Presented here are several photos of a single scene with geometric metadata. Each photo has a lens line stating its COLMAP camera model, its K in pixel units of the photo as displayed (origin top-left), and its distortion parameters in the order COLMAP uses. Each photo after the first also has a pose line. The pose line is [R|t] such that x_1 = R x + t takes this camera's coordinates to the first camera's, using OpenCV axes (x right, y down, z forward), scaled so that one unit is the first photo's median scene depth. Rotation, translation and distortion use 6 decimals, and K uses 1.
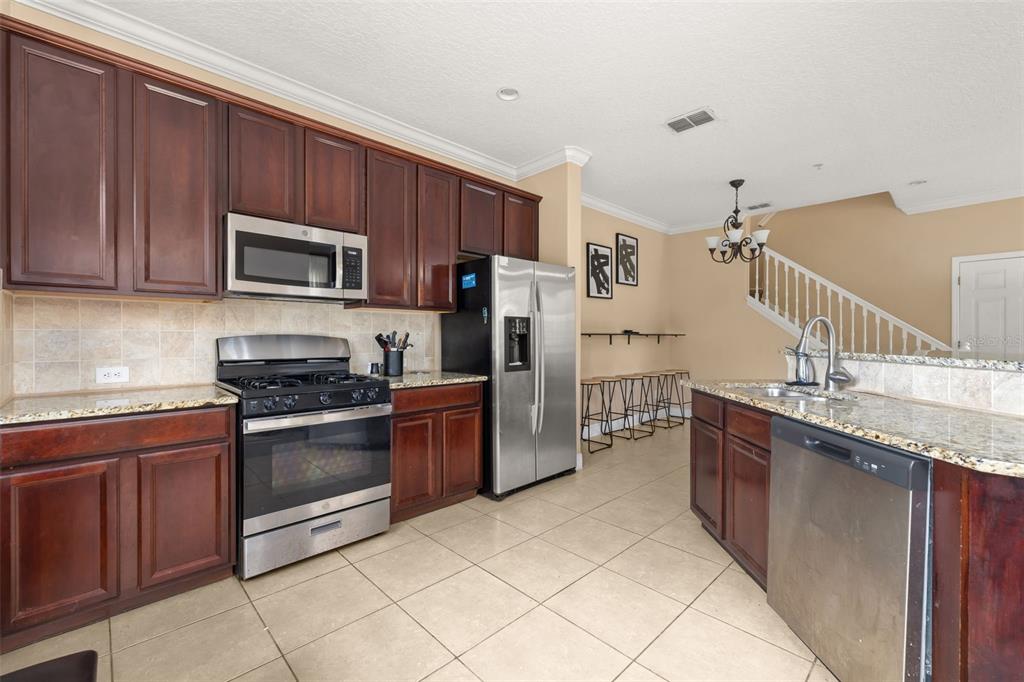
lens RADIAL K [[438.1, 0, 512.9], [0, 438.1, 341.6], [0, 0, 1]] dist [0.000493, 0.000294]
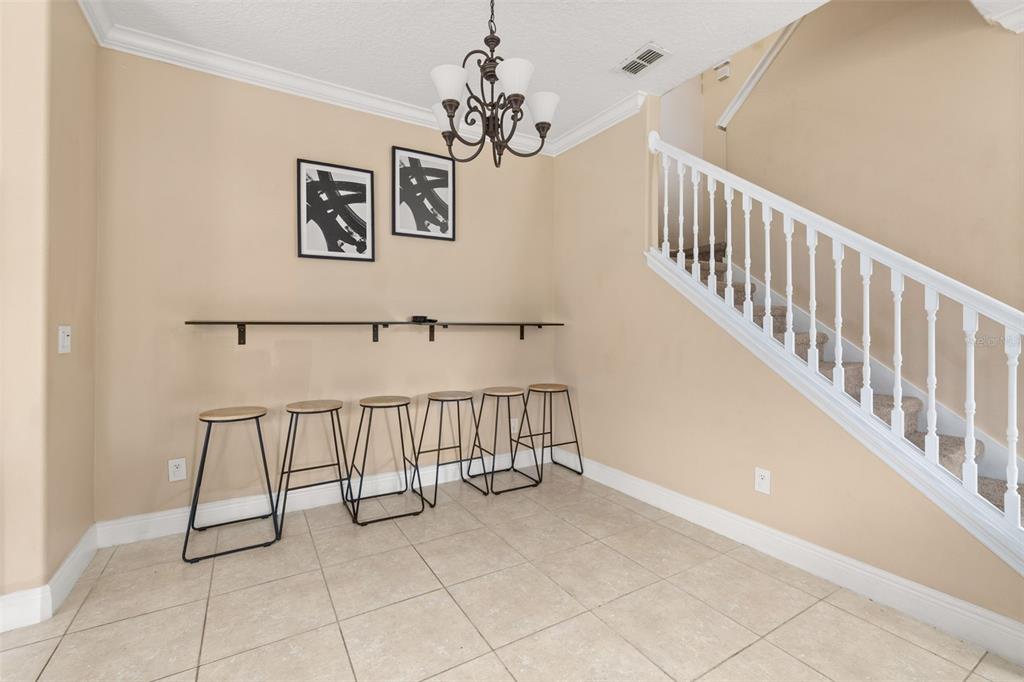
lens RADIAL K [[438.1, 0, 510.8], [0, 438.1, 331.8], [0, 0, 1]] dist [0.000493, 0.000294]
pose [[0.974811, -0.000722, -0.223031, 0.517891], [0.000342, 0.999998, -0.001741, -0.005109], [0.223032, 0.001621, 0.974810, 0.480404]]
